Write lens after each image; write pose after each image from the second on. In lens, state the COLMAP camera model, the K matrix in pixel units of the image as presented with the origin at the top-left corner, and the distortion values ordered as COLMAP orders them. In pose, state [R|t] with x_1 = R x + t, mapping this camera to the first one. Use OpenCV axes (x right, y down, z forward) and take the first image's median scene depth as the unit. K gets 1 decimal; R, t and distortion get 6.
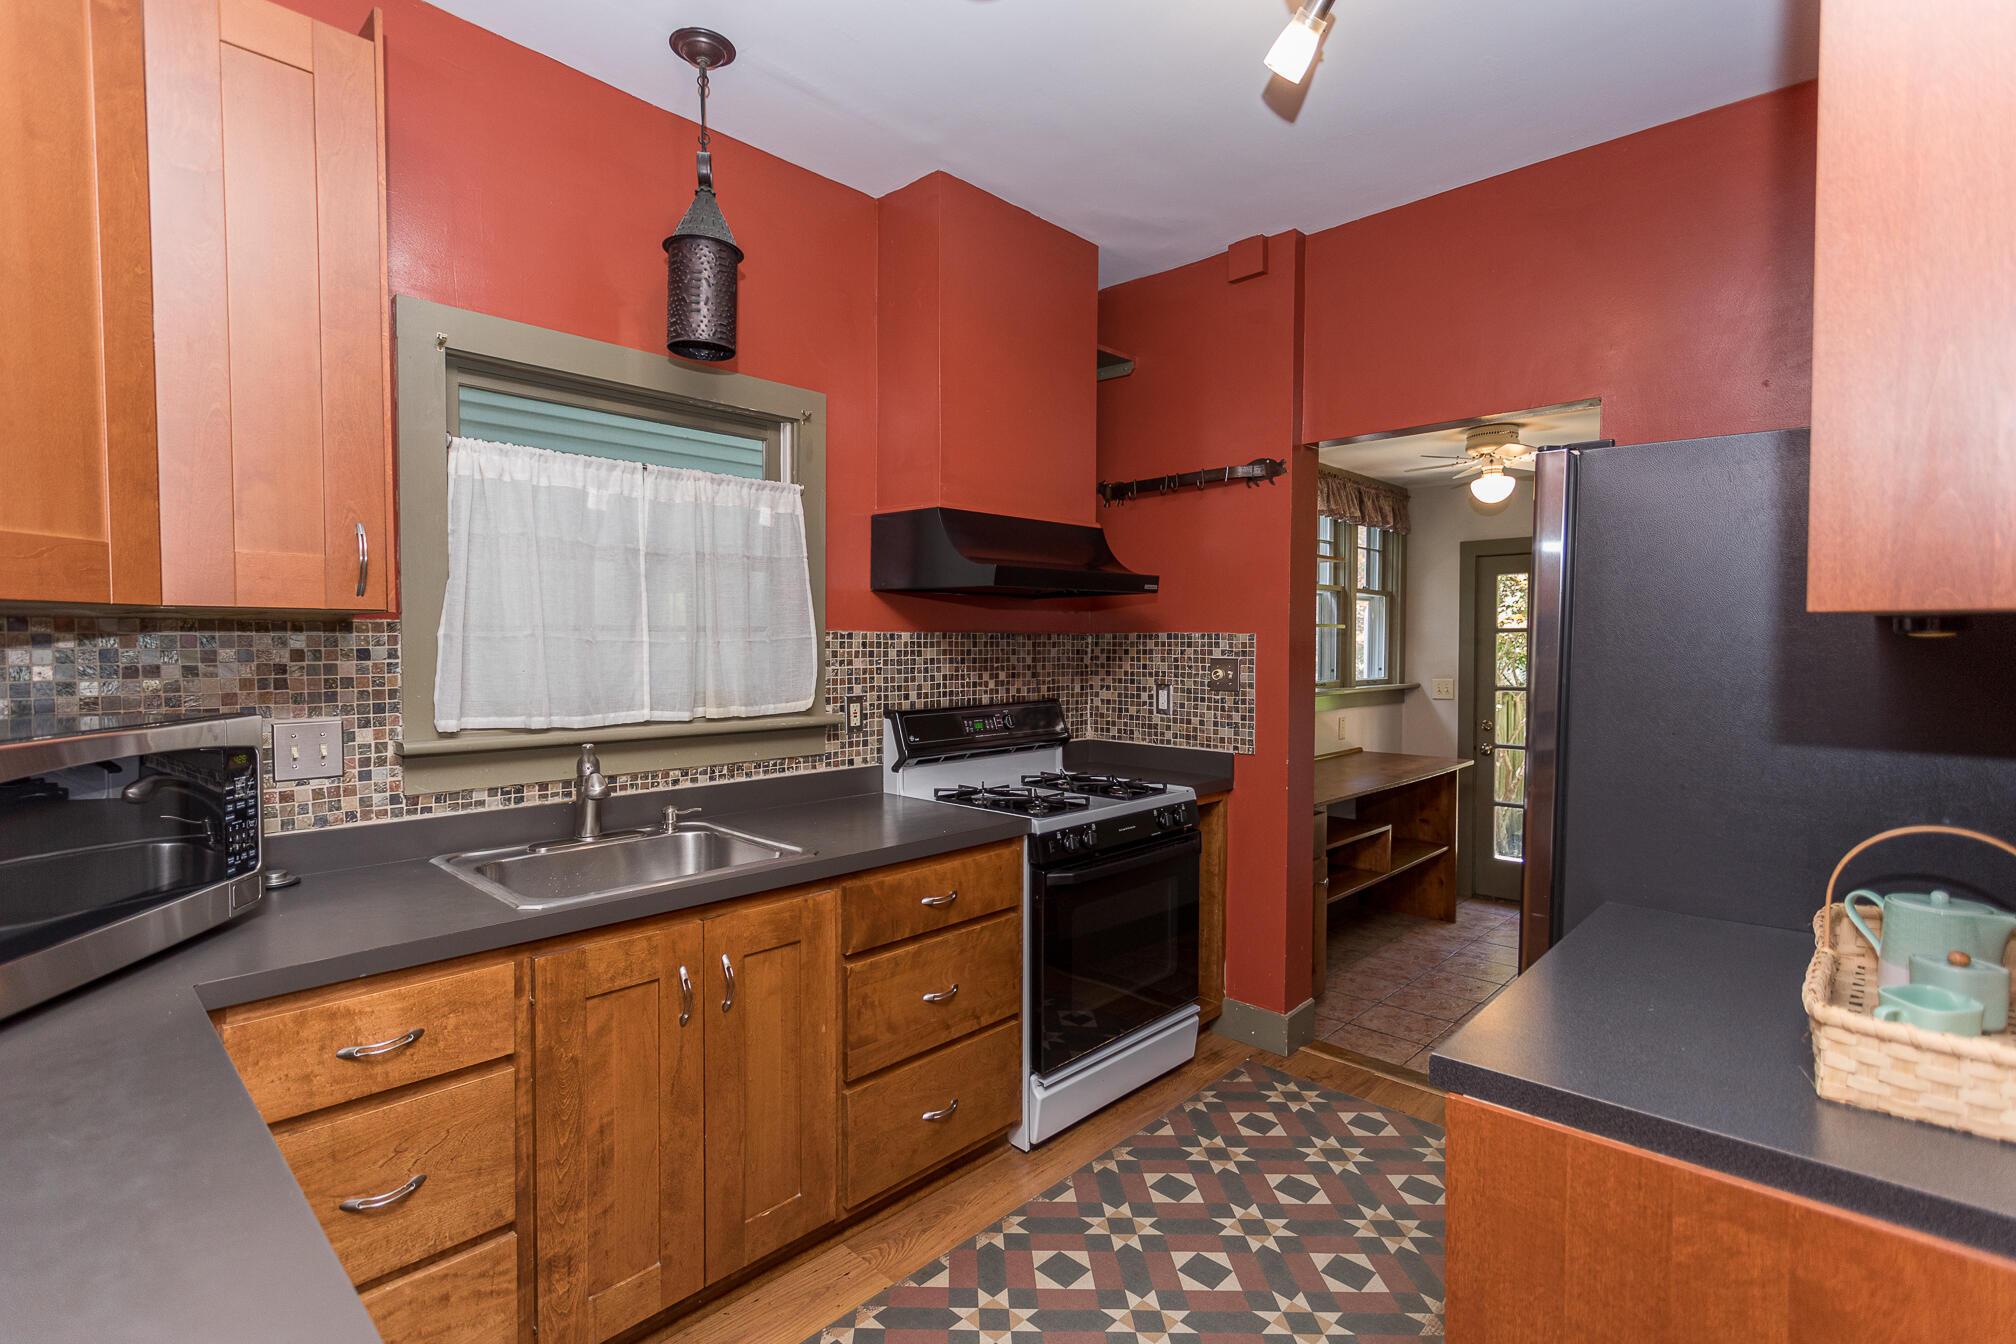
lens RADIAL K [[948.9, 0, 1007.2], [0, 948.9, 670.8], [0, 0, 1]] dist [0.001526, 0.000193]
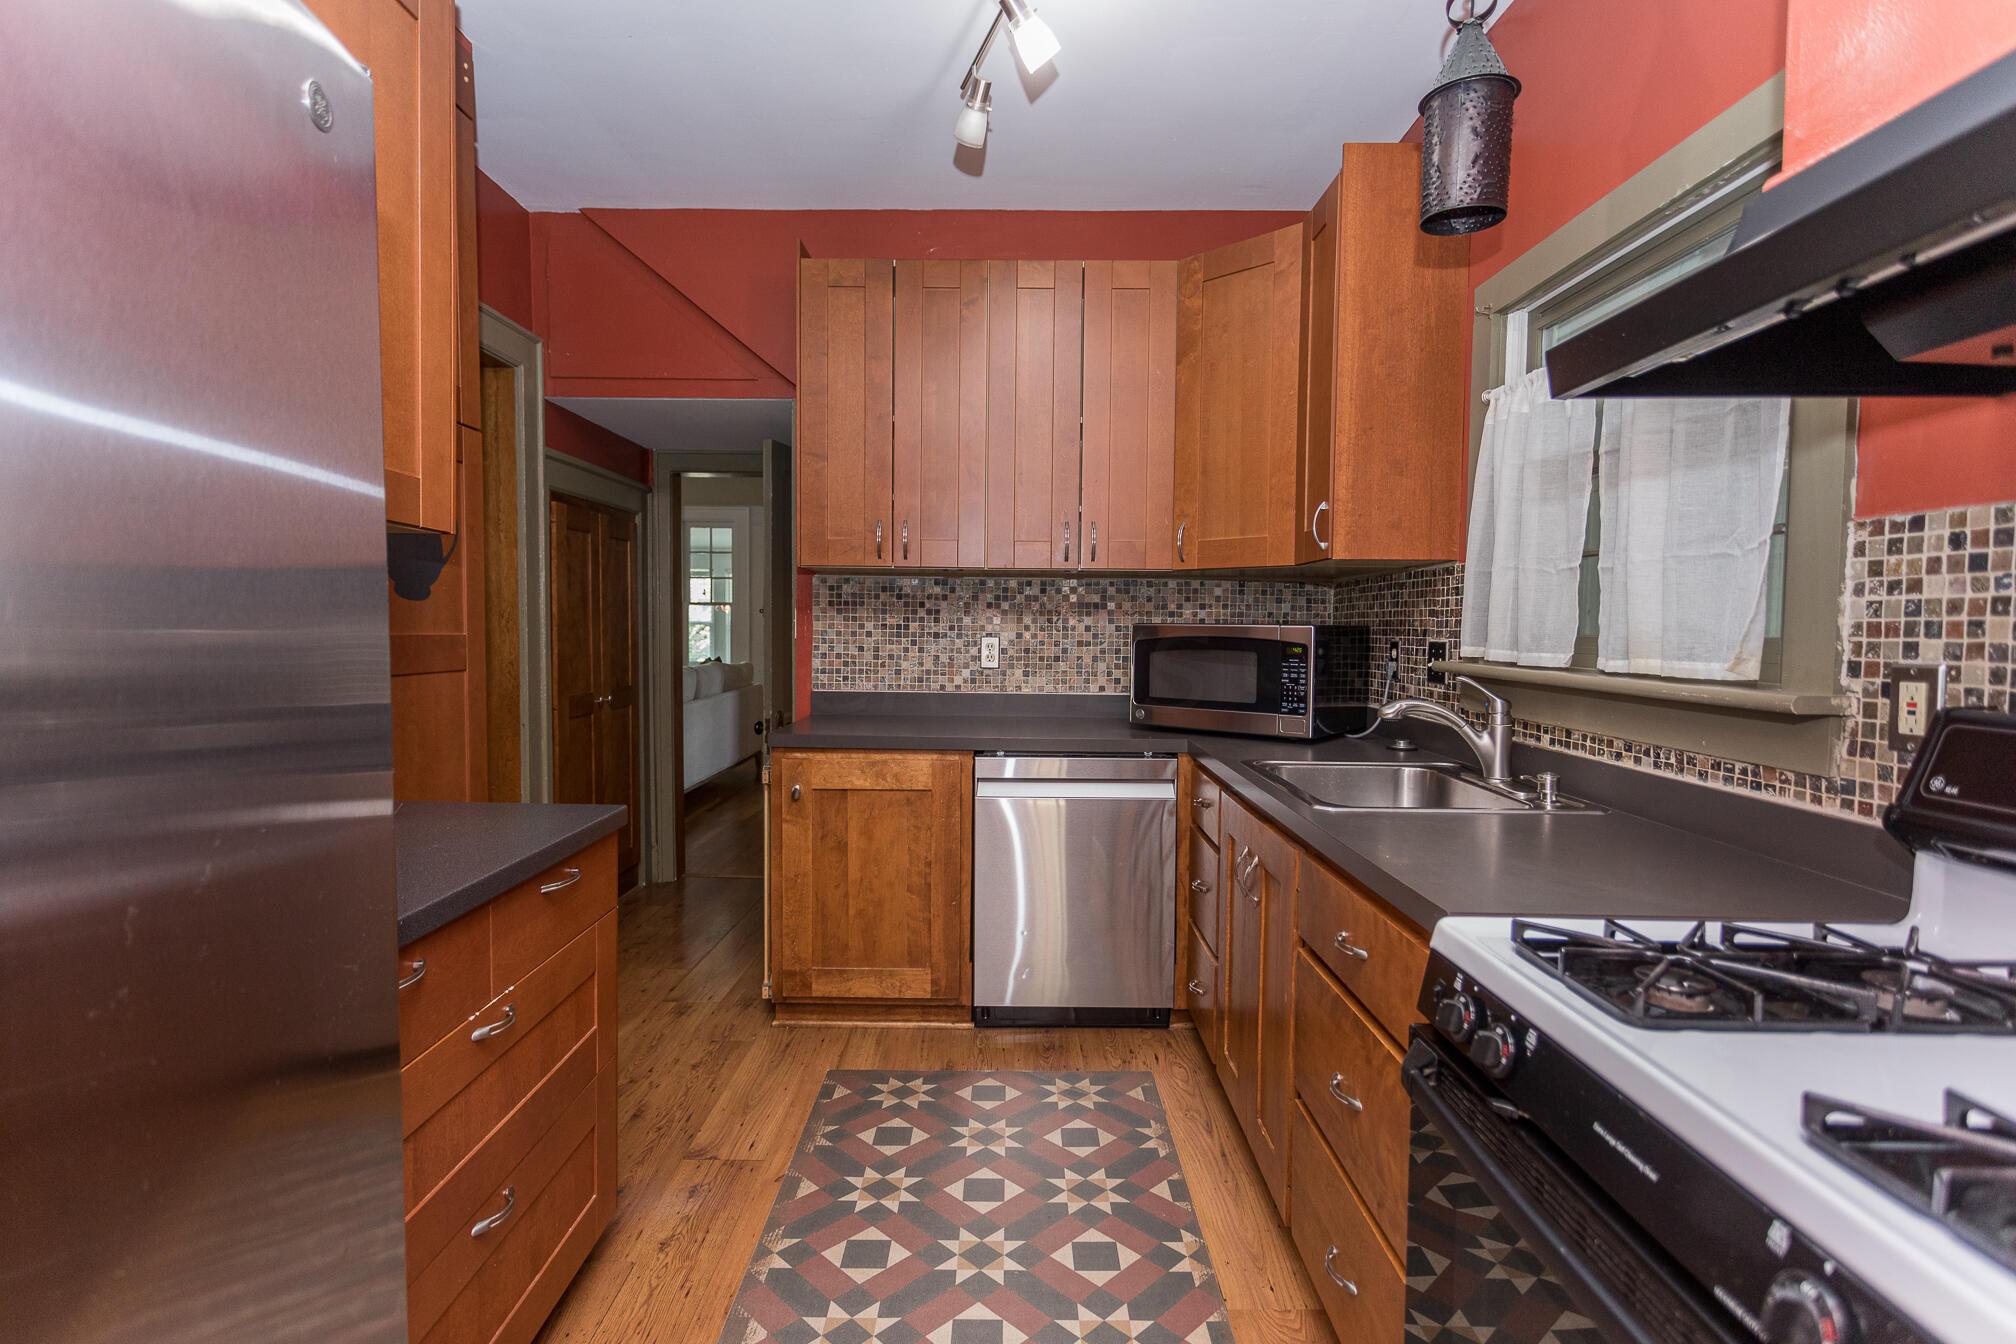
lens RADIAL K [[948.9, 0, 1006.8], [0, 948.9, 670.0], [0, 0, 1]] dist [0.001526, 0.000193]
pose [[-0.729432, 0.024689, -0.683608, 0.431609], [-0.031875, 0.997036, 0.070020, 0.012202], [0.683310, 0.072865, -0.726483, 1.043326]]
